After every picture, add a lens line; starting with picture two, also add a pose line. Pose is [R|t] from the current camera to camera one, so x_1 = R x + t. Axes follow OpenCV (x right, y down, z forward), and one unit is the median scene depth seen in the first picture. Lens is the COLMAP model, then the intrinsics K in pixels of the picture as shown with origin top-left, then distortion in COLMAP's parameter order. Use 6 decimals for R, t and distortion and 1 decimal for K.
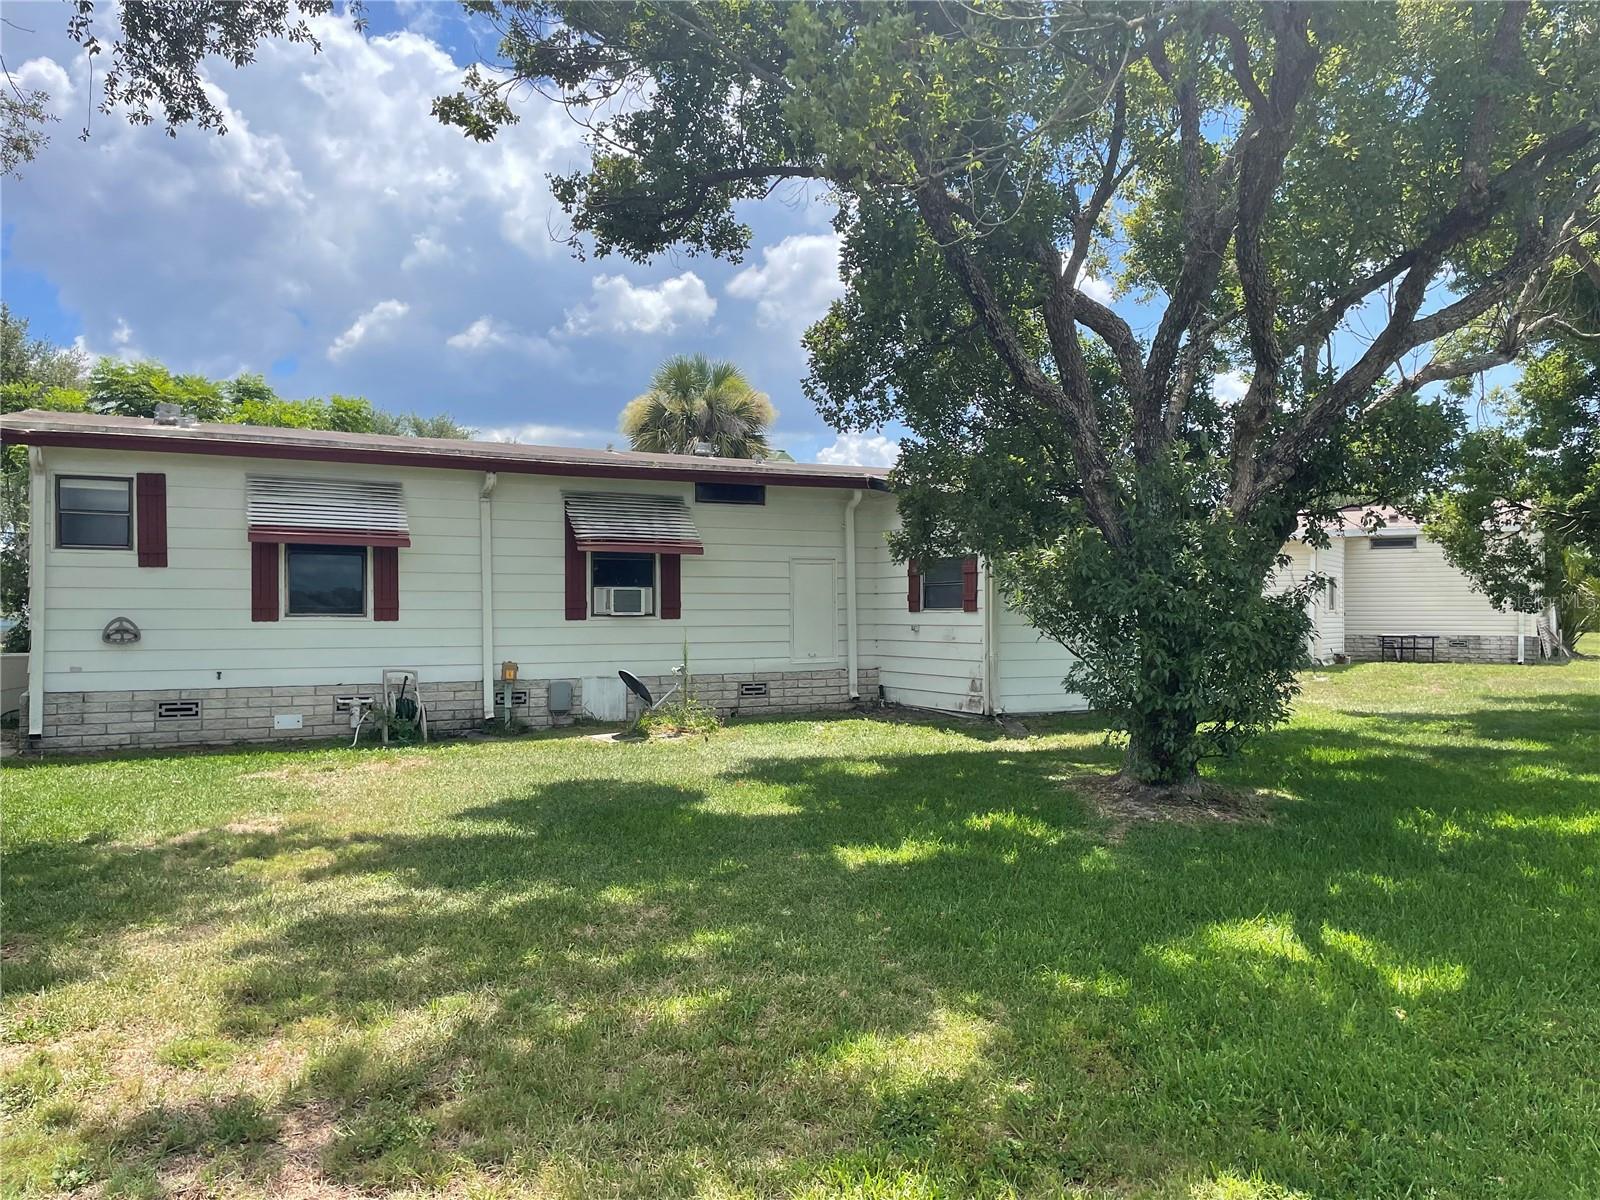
lens RADIAL K [[1215.3, 0, 800.0], [0, 1215.3, 600.0], [0, 0, 1]] dist [-0.014549, -0.004832]
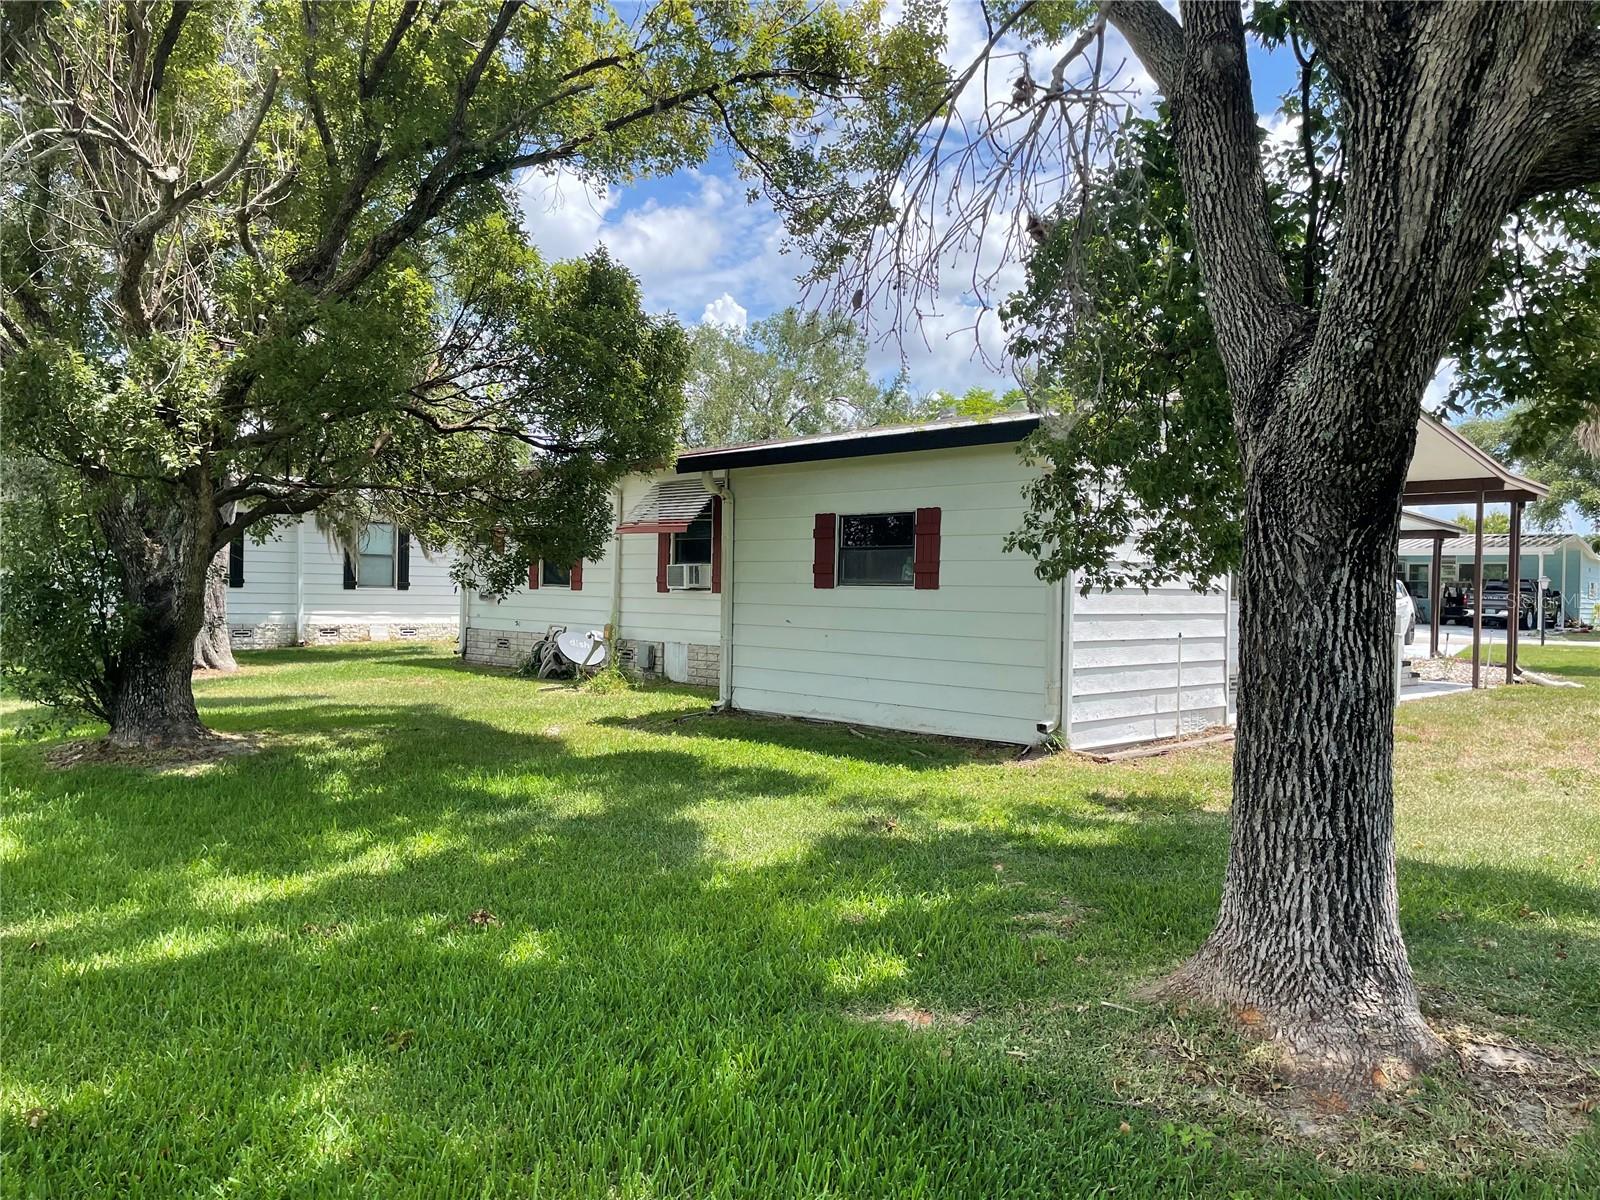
lens RADIAL K [[1215.3, 0, 800.0], [0, 1215.3, 600.0], [0, 0, 1]] dist [-0.014549, -0.004832]
pose [[0.224699, 0.018884, -0.974245, 1.001122], [0.009252, 0.999726, 0.021511, -0.001318], [0.974384, -0.013847, 0.224462, 0.847664]]
